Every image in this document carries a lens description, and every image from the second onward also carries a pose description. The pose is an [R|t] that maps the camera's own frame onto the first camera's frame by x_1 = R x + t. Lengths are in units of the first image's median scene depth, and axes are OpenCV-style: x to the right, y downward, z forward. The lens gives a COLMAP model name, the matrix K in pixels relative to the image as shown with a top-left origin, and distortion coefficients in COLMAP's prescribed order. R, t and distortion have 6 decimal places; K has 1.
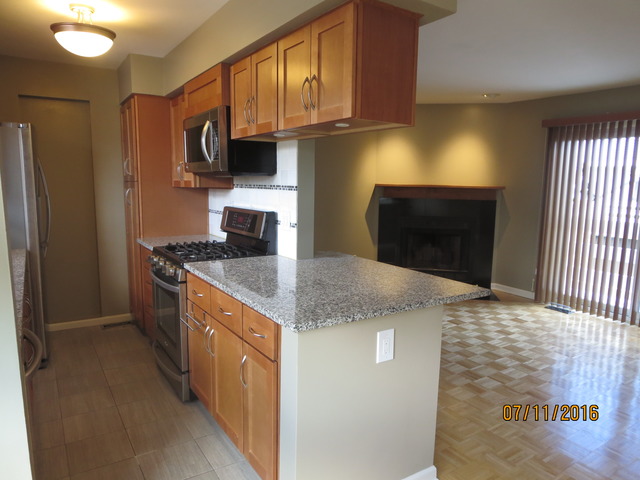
lens RADIAL K [[447.7, 0, 319.3], [0, 447.7, 238.4], [0, 0, 1]] dist [-0.040199, 0.012431]
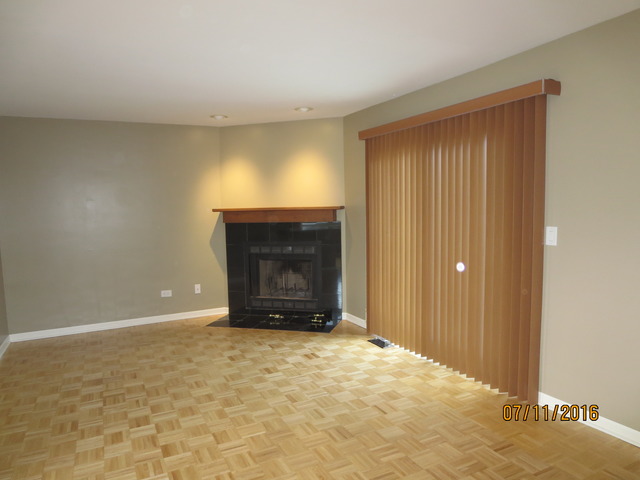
lens RADIAL K [[447.7, 0, 322.2], [0, 447.7, 240.2], [0, 0, 1]] dist [-0.040199, 0.012431]
pose [[0.992691, -0.032298, -0.116280, 0.564066], [0.026366, 0.998289, -0.052195, 0.000325], [0.117767, 0.048748, 0.991844, 0.100568]]
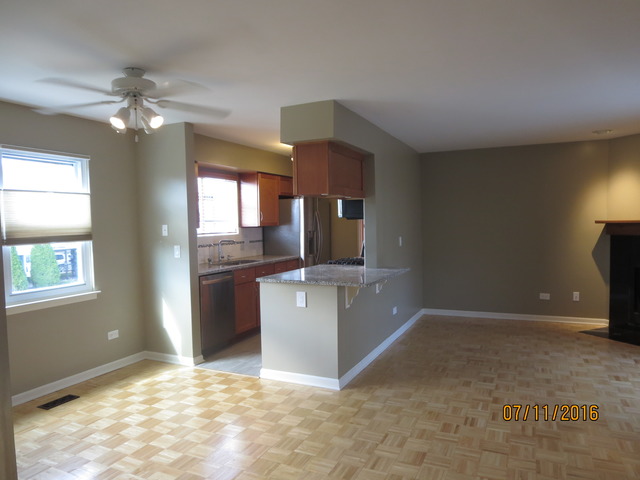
lens RADIAL K [[447.7, 0, 317.5], [0, 447.7, 242.9], [0, 0, 1]] dist [-0.040199, 0.012431]
pose [[0.524556, 0.015614, -0.851233, 0.764268], [-0.086820, 0.995601, -0.035240, 0.016425], [0.846938, 0.092390, 0.523603, -0.027174]]
